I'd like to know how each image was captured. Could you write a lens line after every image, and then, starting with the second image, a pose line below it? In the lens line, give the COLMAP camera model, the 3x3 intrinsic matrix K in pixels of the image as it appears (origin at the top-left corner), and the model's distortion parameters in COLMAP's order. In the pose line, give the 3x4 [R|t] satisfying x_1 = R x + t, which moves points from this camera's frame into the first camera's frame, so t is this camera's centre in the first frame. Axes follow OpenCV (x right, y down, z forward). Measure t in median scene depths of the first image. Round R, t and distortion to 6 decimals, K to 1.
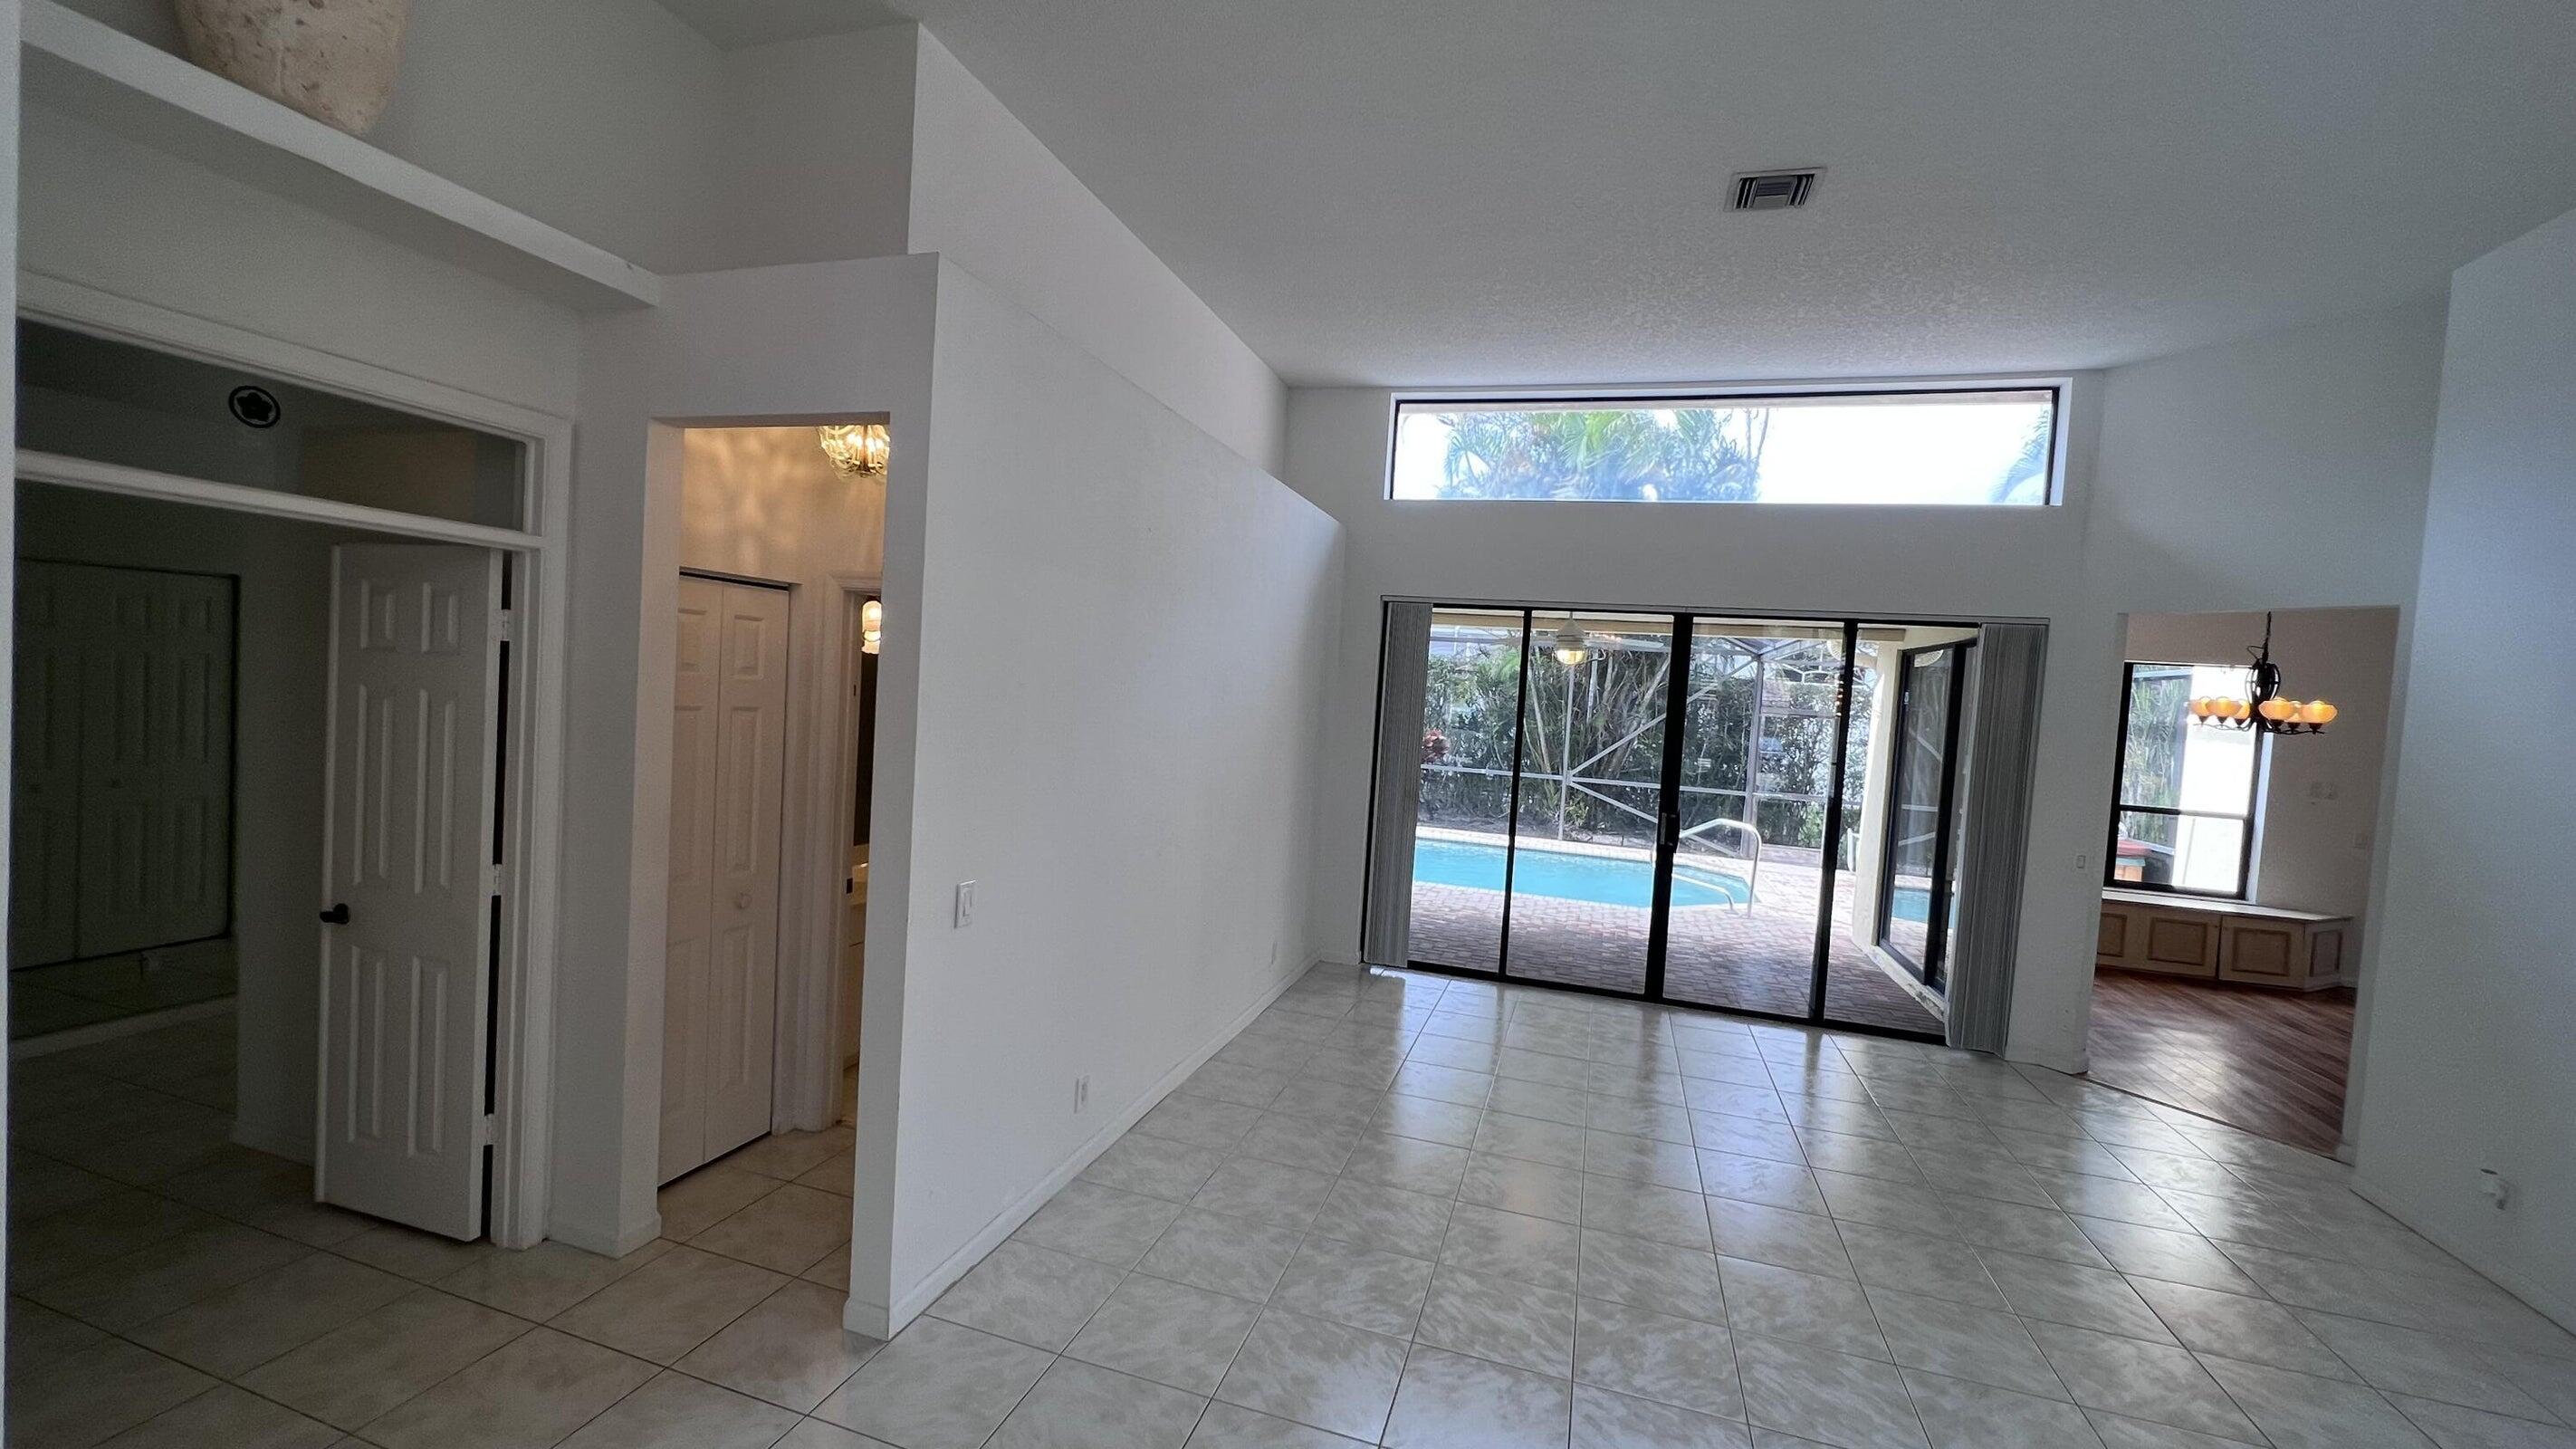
lens RADIAL K [[1035.6, 0, 1279.6], [0, 1035.6, 731.0], [0, 0, 1]] dist [0.000479, 0.001162]
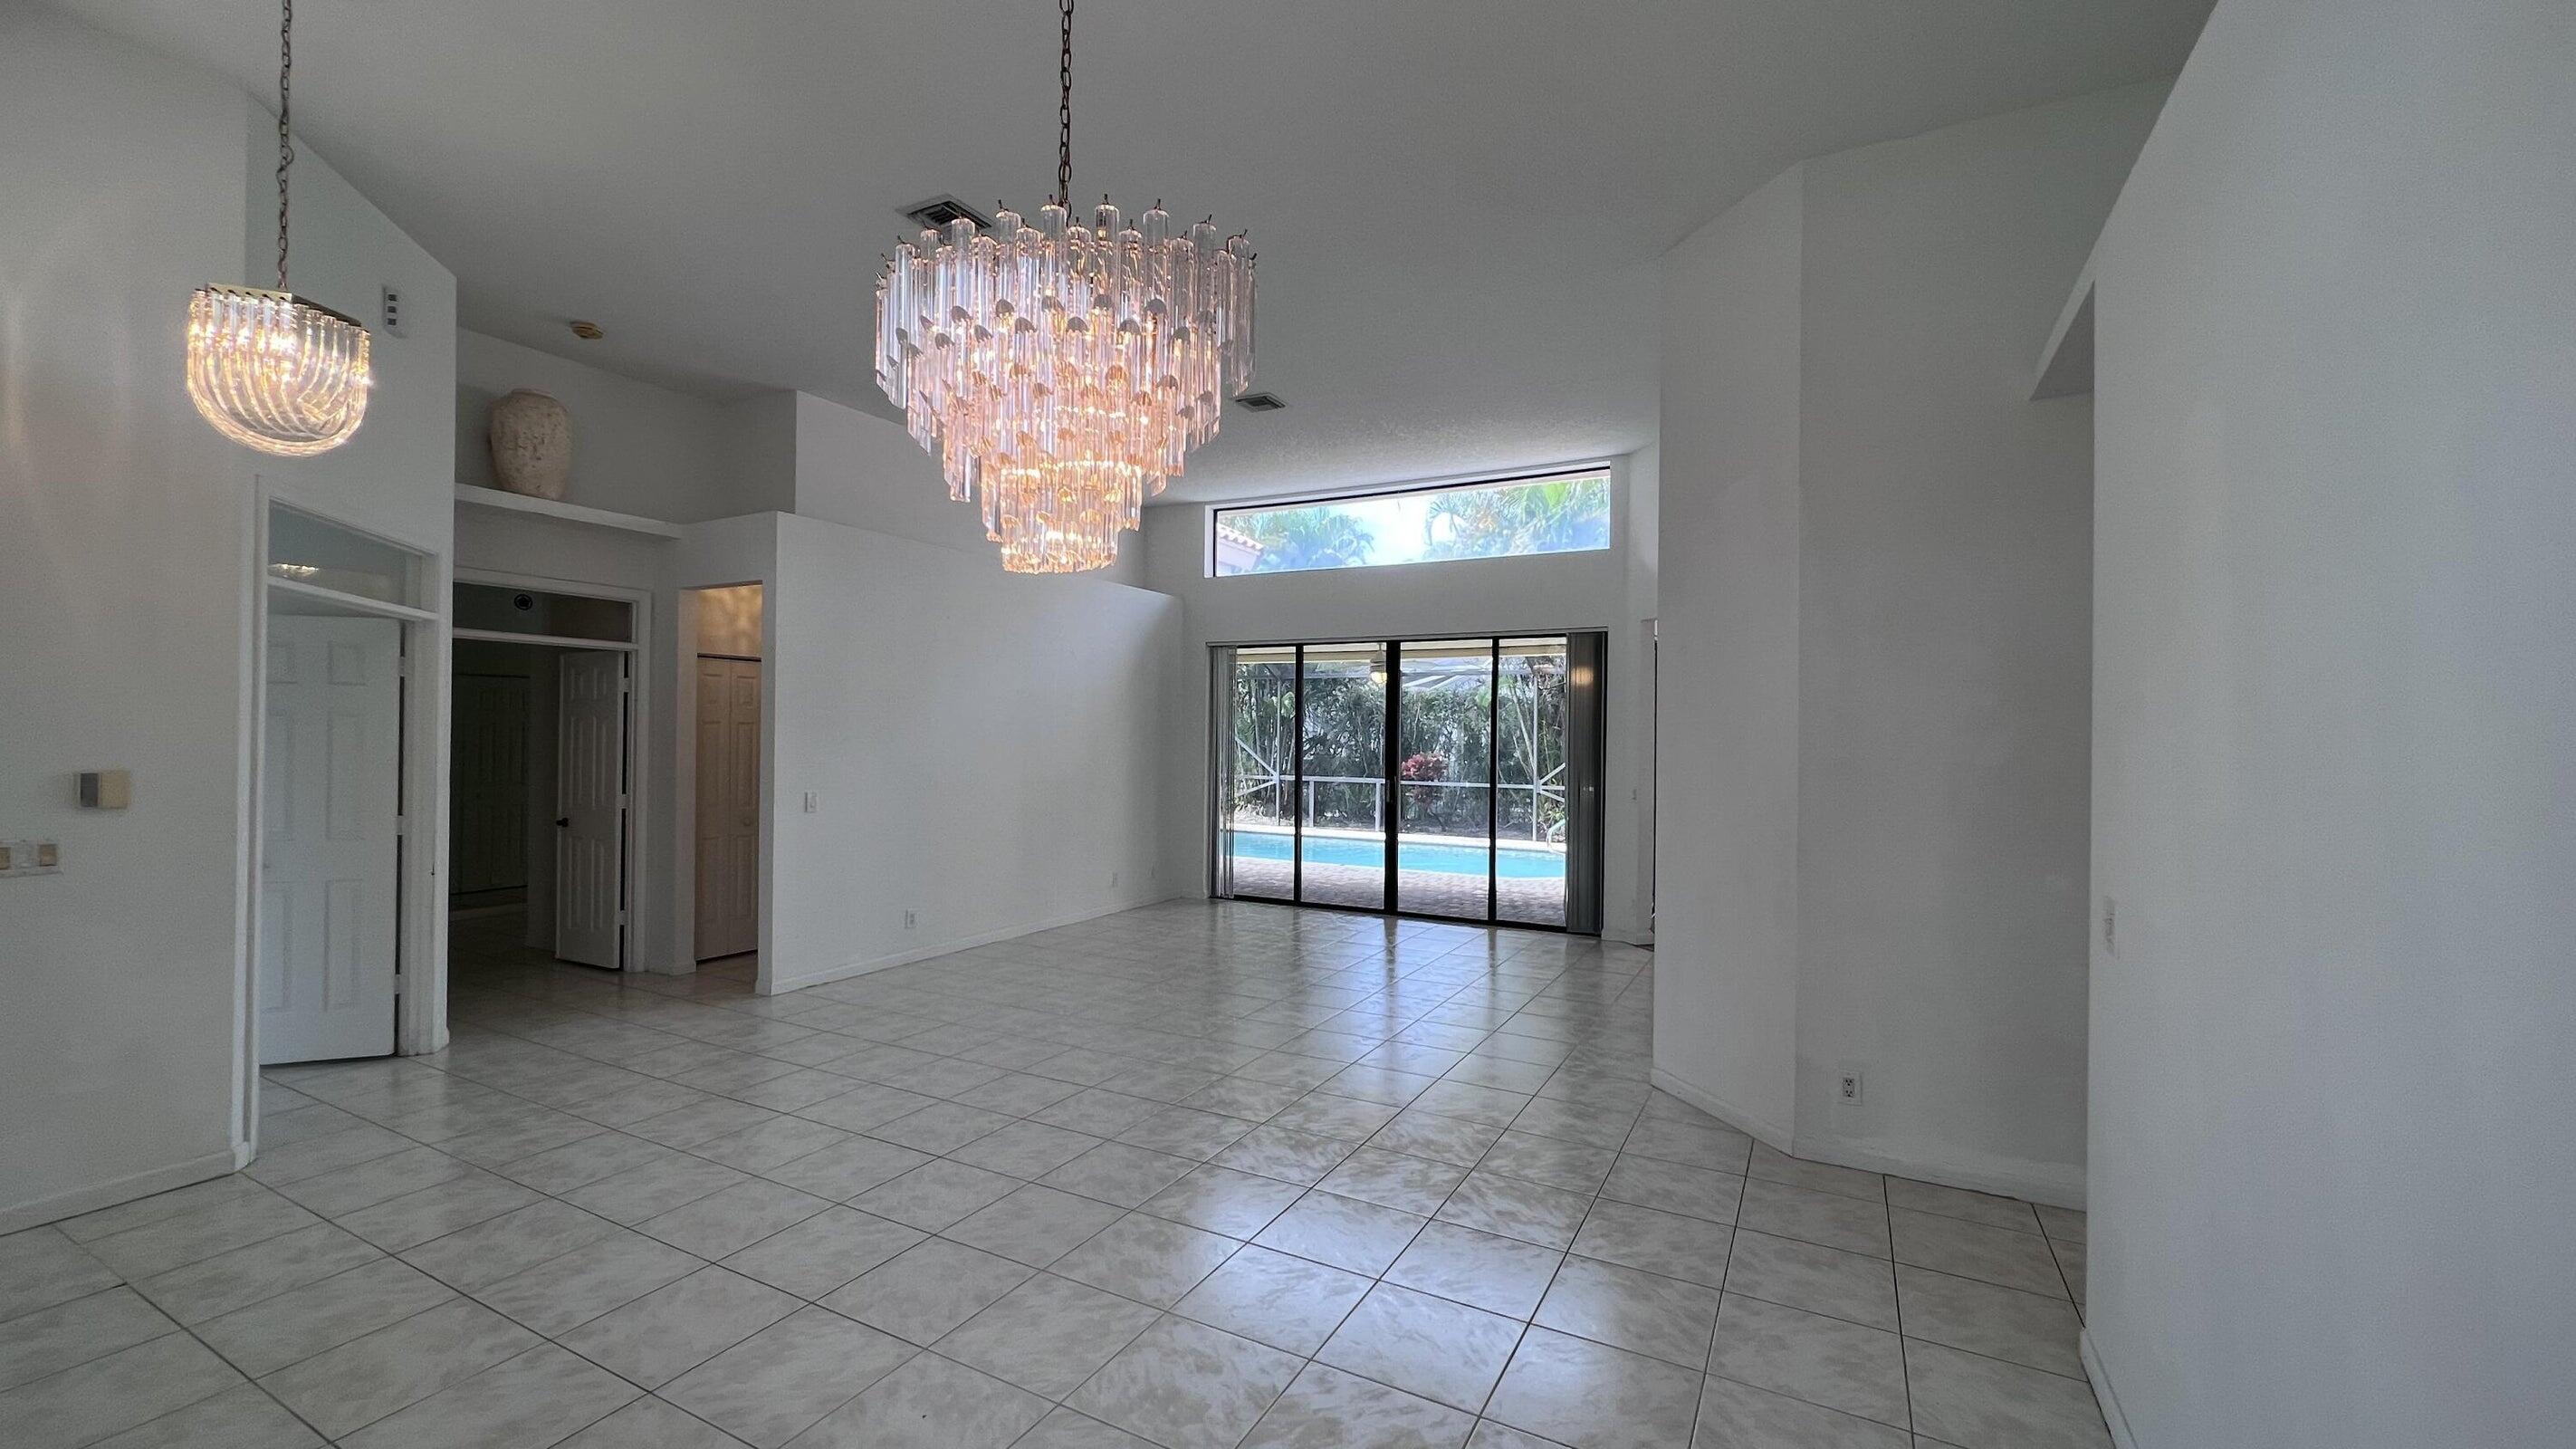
lens RADIAL K [[1026.4, 0, 1275.9], [0, 1026.4, 728.0], [0, 0, 1]] dist [-0.002787, 0.000885]
pose [[0.981213, -0.054376, -0.185106, 0.493338], [0.043782, 0.997186, -0.060851, 0.088946], [0.187894, 0.051603, 0.980833, -0.428344]]
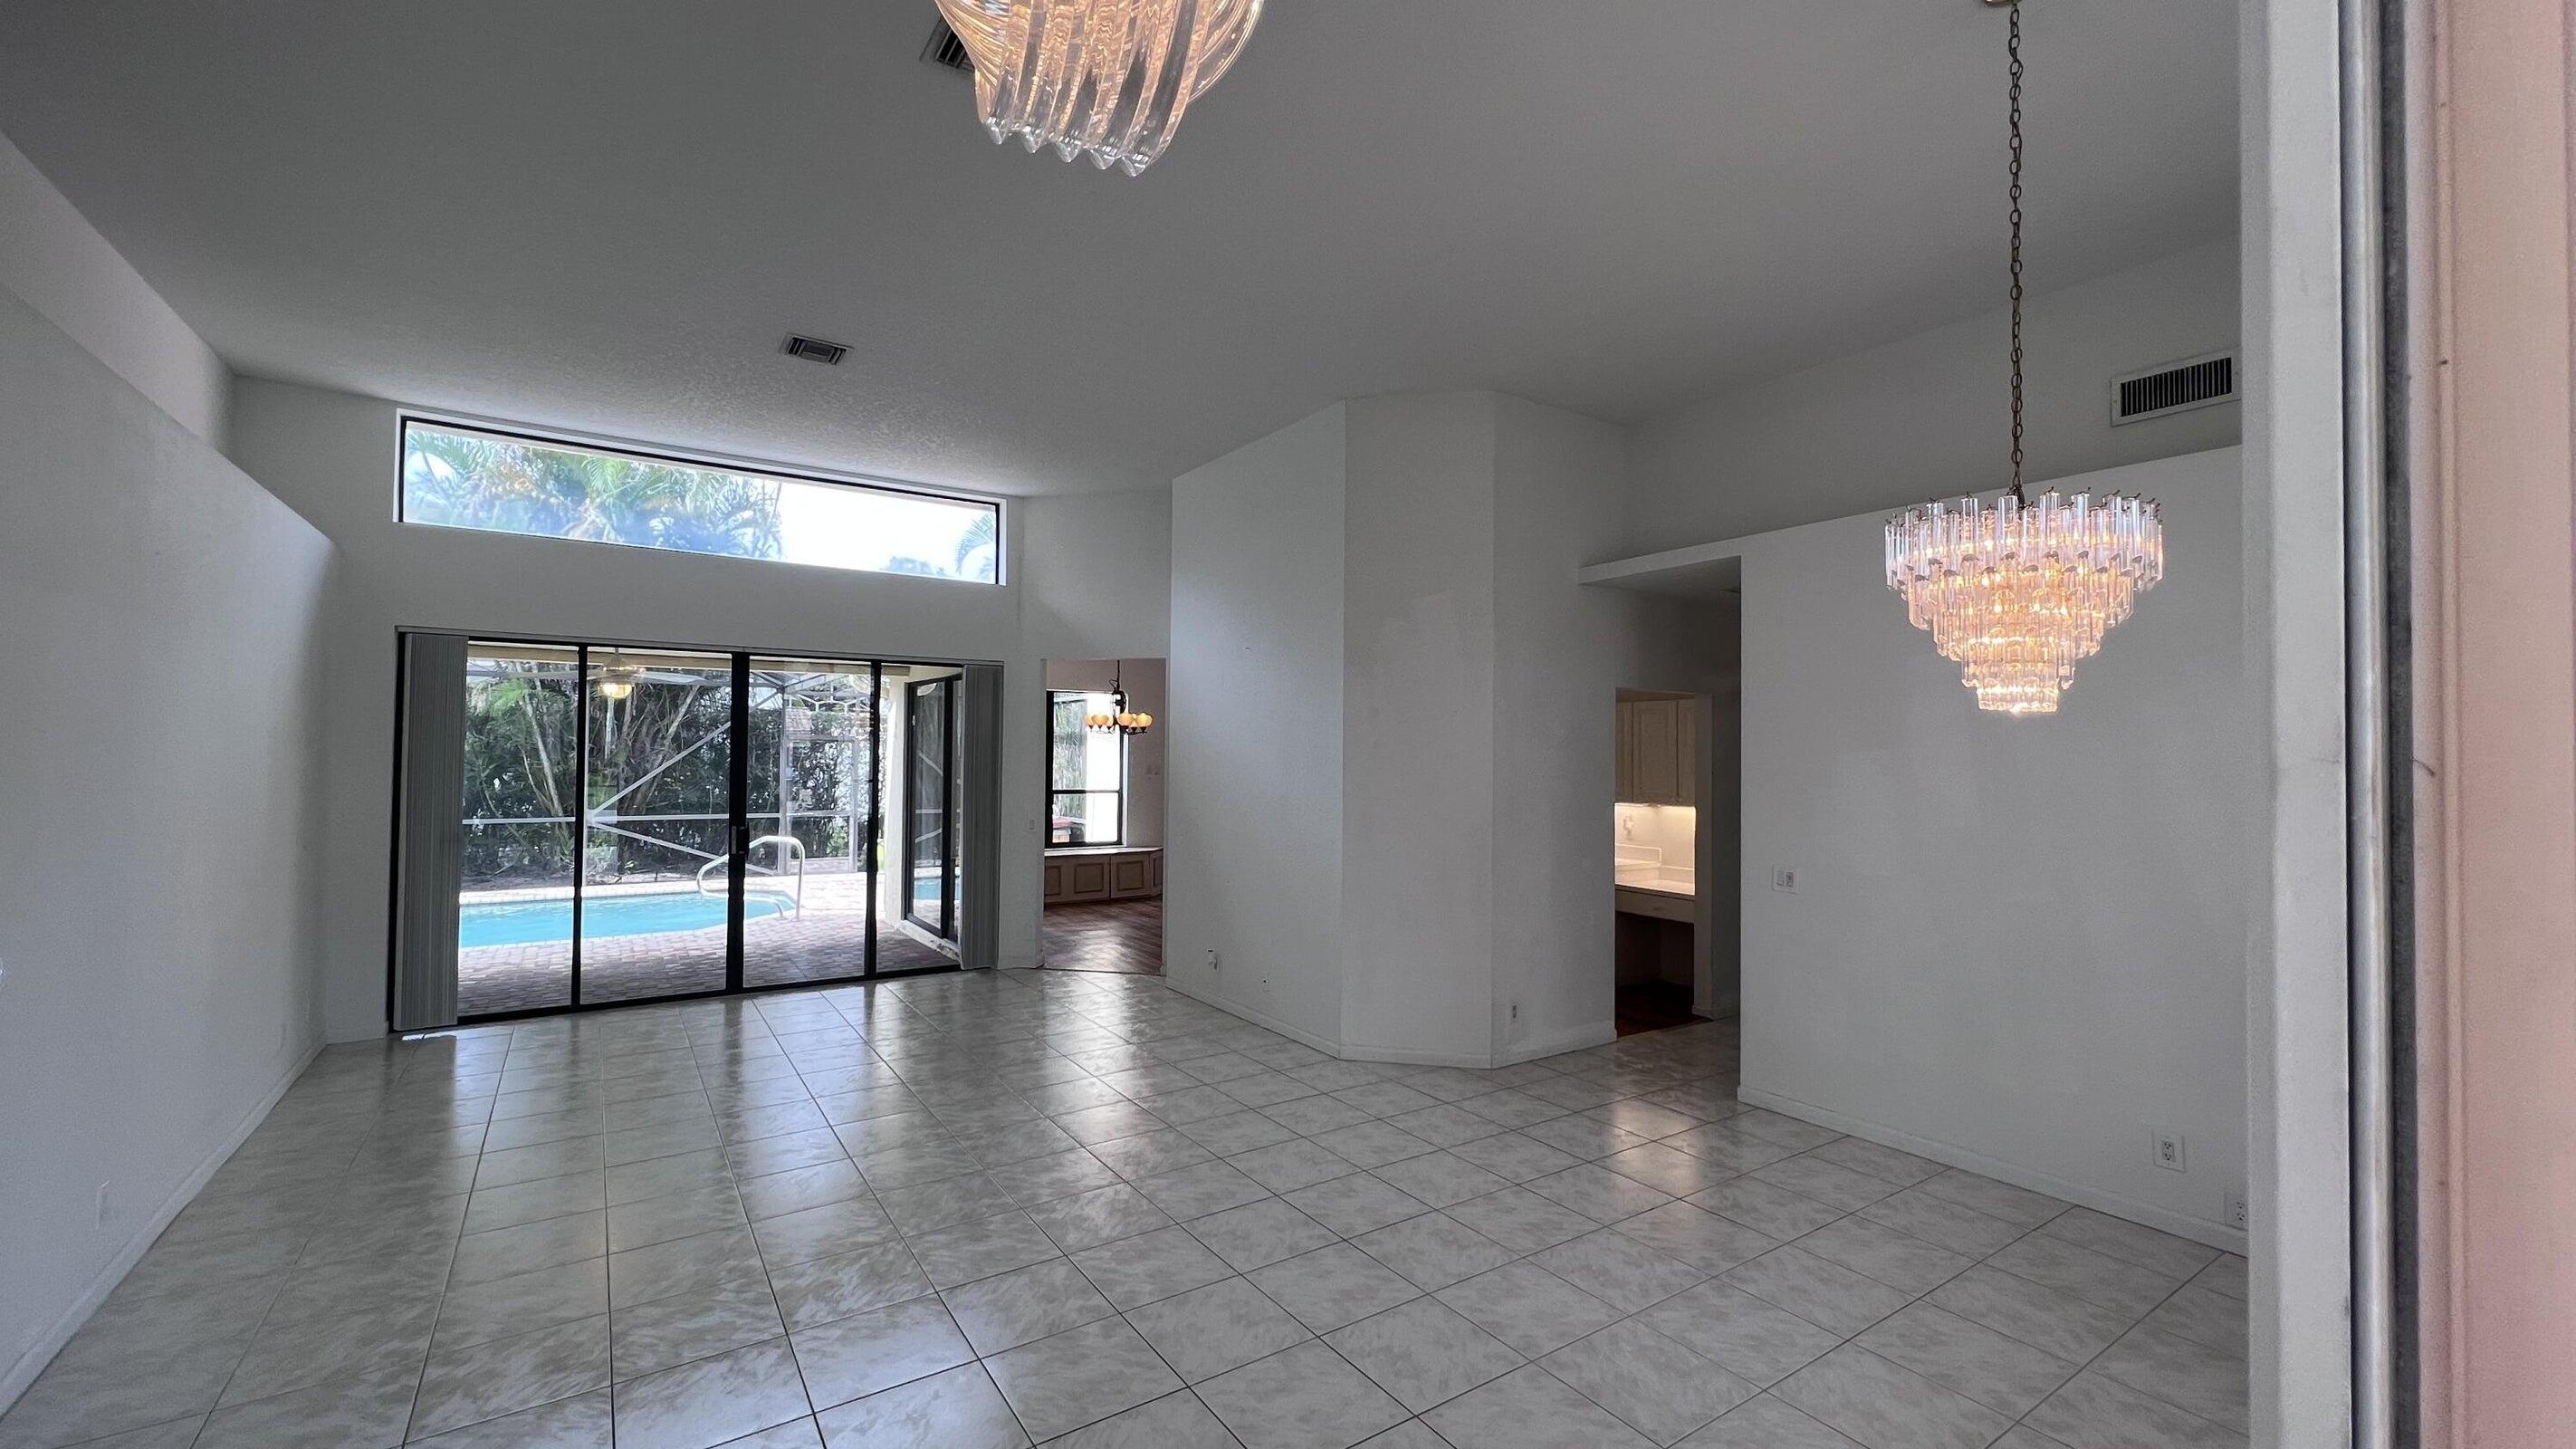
lens RADIAL K [[1026.4, 0, 1280.1], [0, 1026.4, 730.7], [0, 0, 1]] dist [-0.002787, 0.000885]
pose [[0.621686, -0.040745, 0.782206, -0.138759], [0.064015, 0.997948, 0.001105, 0.011471], [-0.780646, 0.049386, 0.623019, -0.185433]]
